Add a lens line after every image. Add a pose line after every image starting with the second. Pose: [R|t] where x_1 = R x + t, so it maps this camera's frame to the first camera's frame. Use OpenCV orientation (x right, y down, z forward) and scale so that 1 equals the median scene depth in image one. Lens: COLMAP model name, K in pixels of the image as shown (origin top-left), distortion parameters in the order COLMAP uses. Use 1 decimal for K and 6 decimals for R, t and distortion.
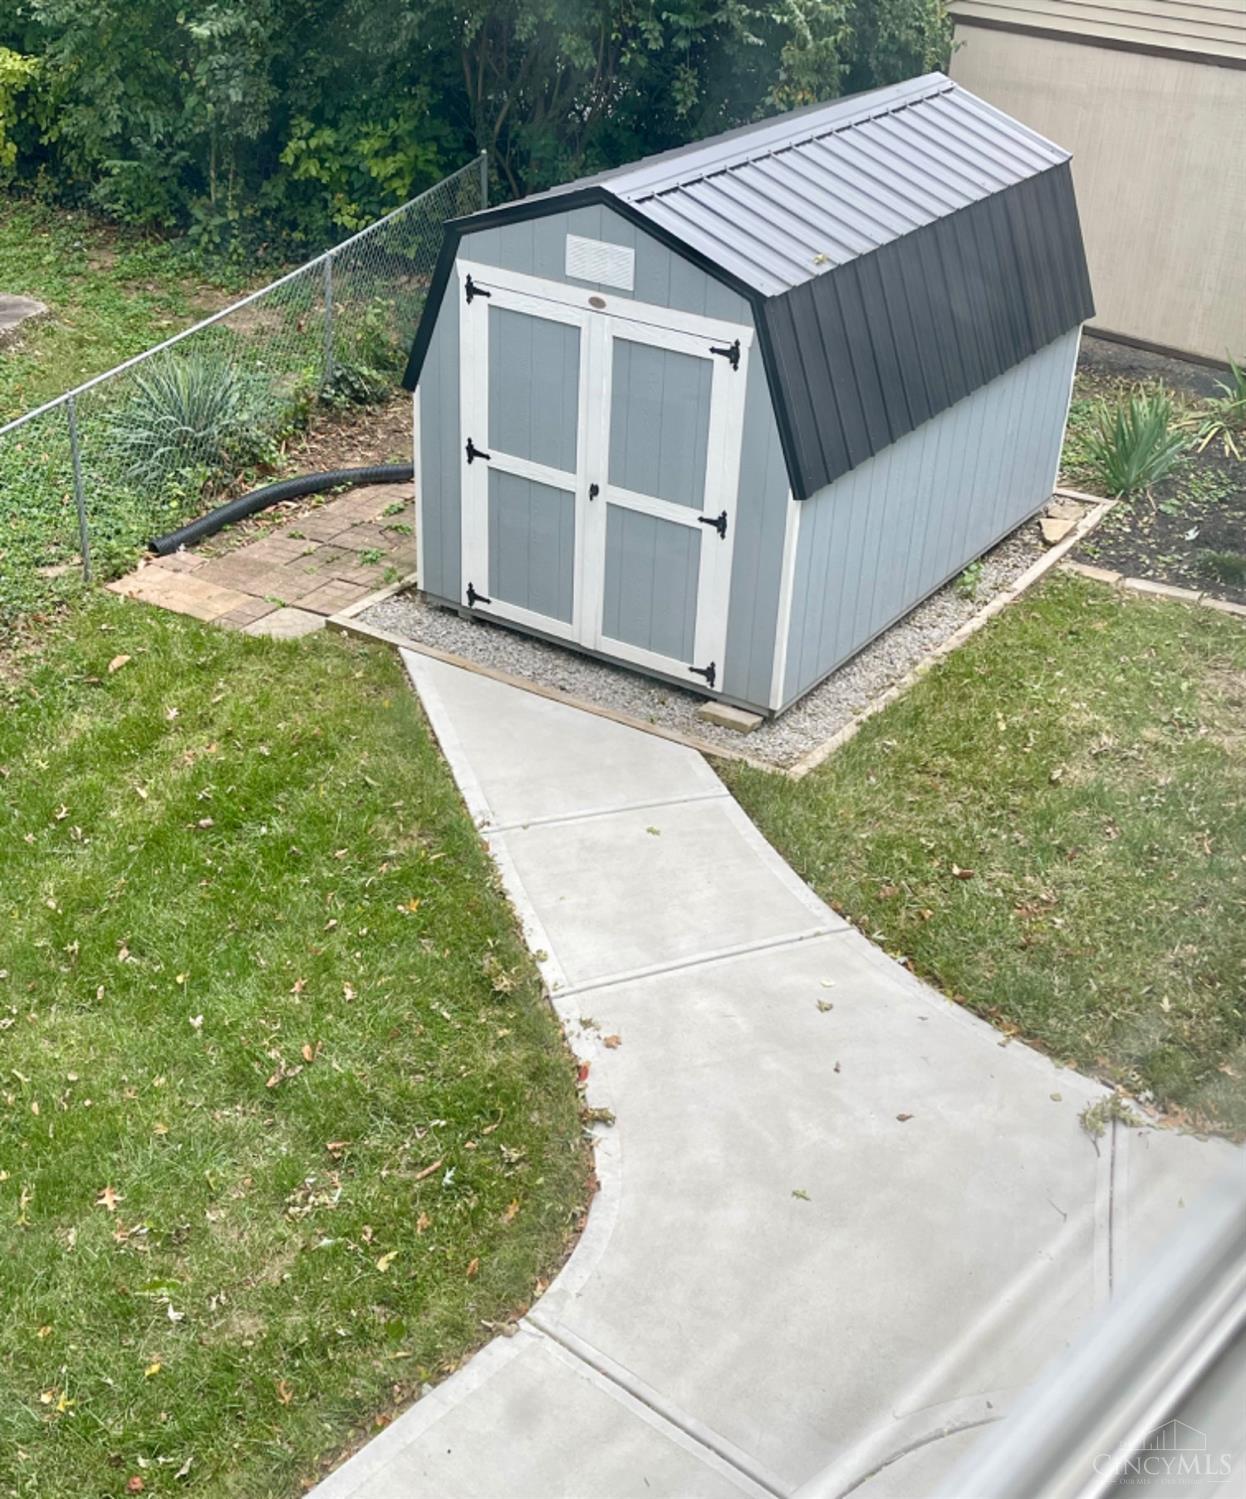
lens RADIAL K [[1830.4, 0, 621.8], [0, 1830.4, 749.8], [0, 0, 1]] dist [0.002319, 0.000000]
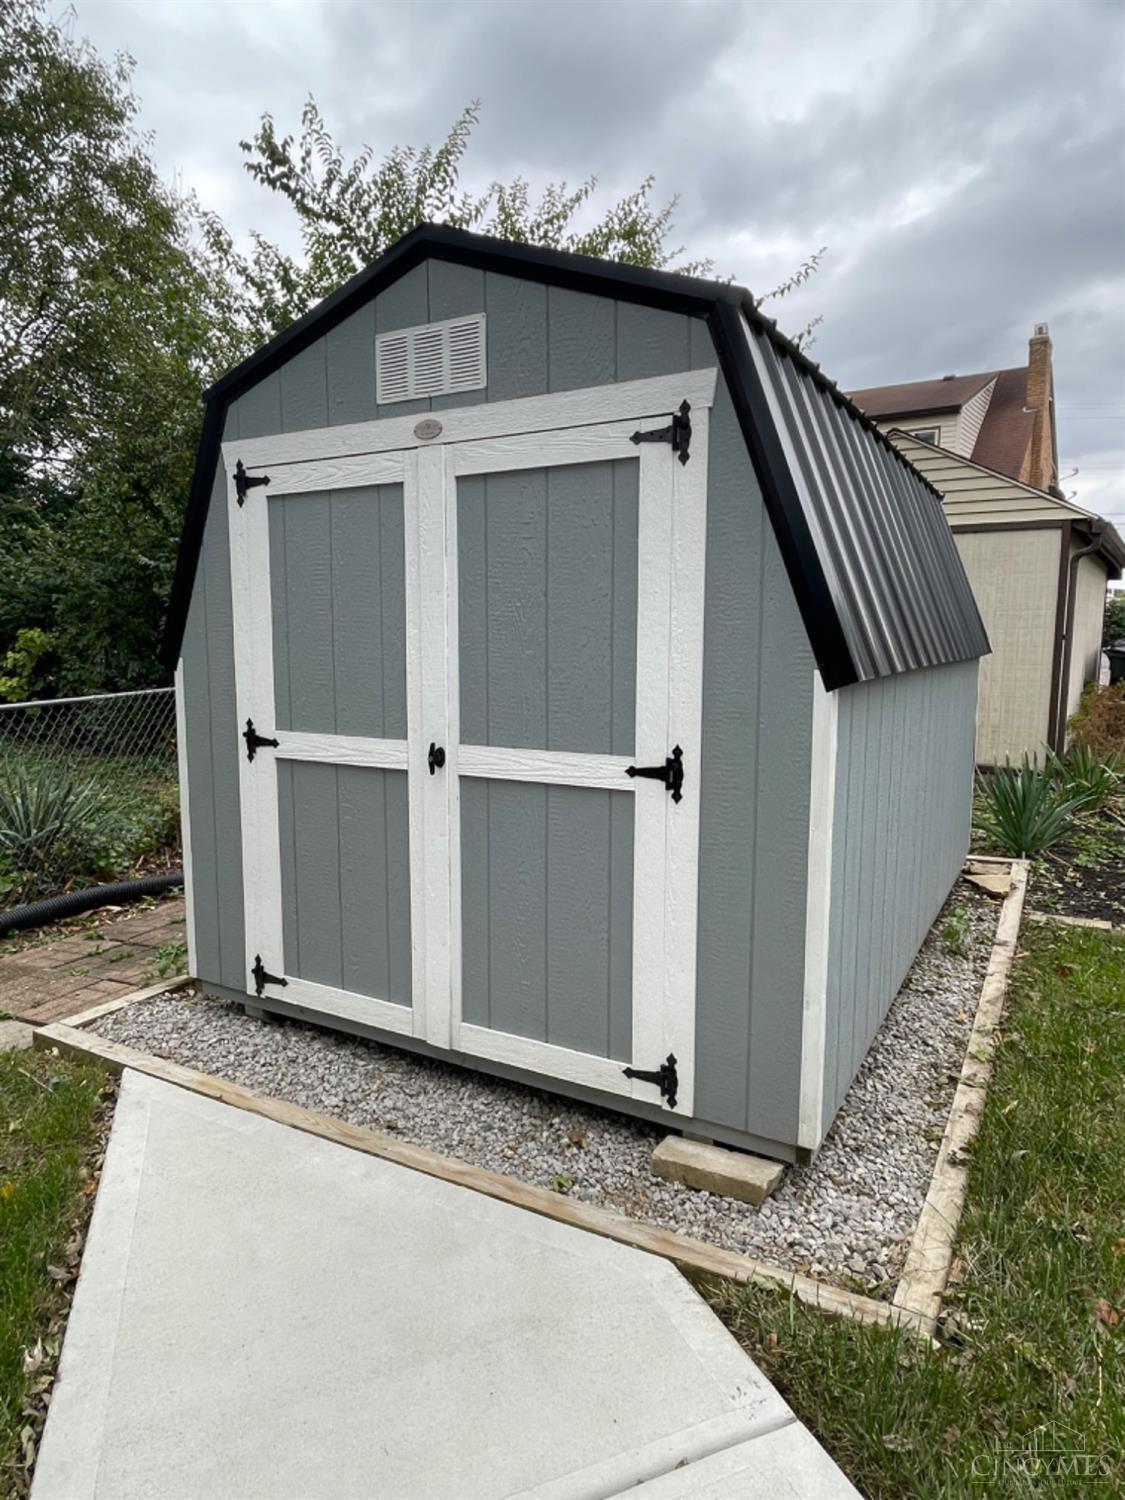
lens RADIAL K [[891.5, 0, 555.2], [0, 891.5, 754.9], [0, 0, 1]] dist [0.002573, -0.002904]
pose [[0.997197, -0.044526, 0.060124, 0.005299], [0.064530, 0.918534, -0.390039, -0.028960], [-0.037859, 0.392826, 0.918833, 0.719027]]
